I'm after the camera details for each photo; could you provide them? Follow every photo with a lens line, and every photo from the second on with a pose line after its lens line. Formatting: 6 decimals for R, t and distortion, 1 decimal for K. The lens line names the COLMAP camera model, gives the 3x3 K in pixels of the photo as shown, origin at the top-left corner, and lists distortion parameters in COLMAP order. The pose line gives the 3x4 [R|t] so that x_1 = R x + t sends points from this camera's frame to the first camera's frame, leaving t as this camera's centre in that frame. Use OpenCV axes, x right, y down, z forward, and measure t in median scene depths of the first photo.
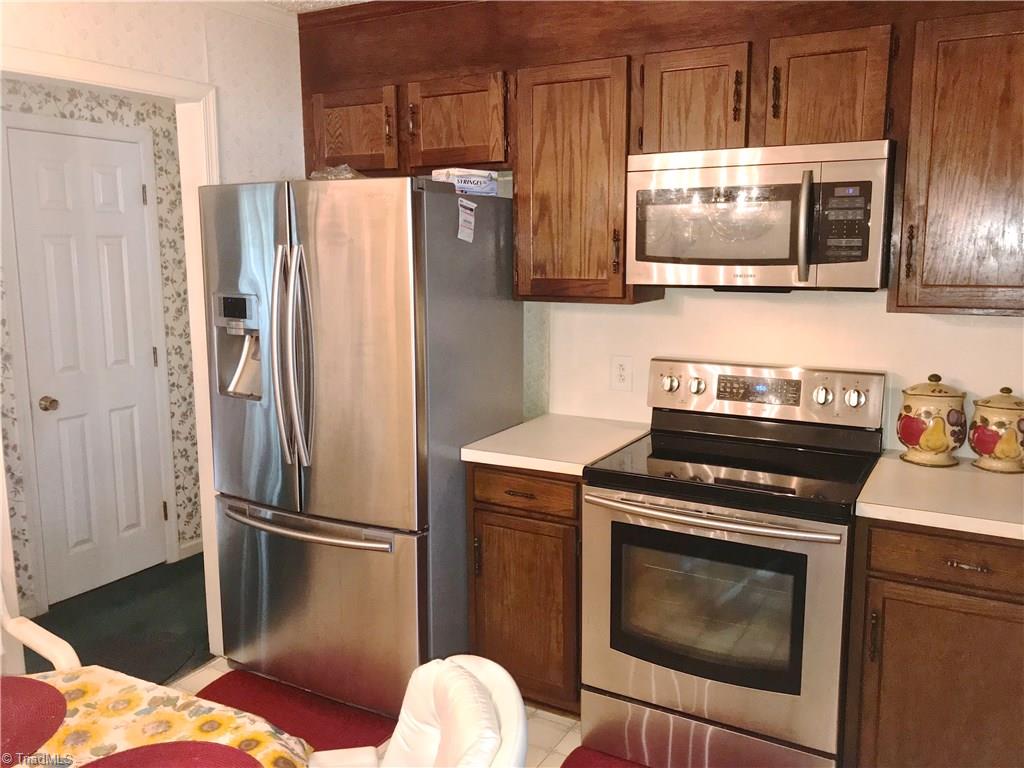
lens RADIAL K [[847.2, 0, 515.2], [0, 847.2, 367.0], [0, 0, 1]] dist [0.053911, -0.073914]
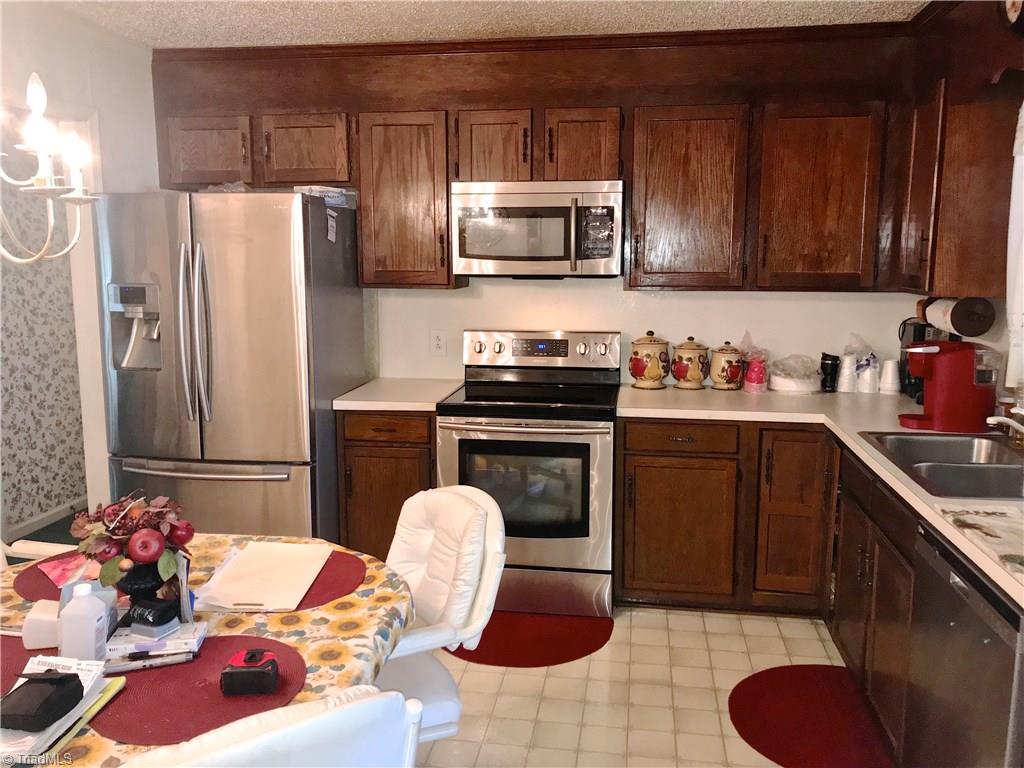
lens RADIAL K [[847.2, 0, 515.2], [0, 847.2, 367.0], [0, 0, 1]] dist [0.053911, -0.073914]
pose [[0.934745, -0.042202, 0.352805, -0.275923], [0.045674, 0.998955, -0.001516, 0.063106], [-0.352372, 0.017531, 0.935696, -0.344140]]
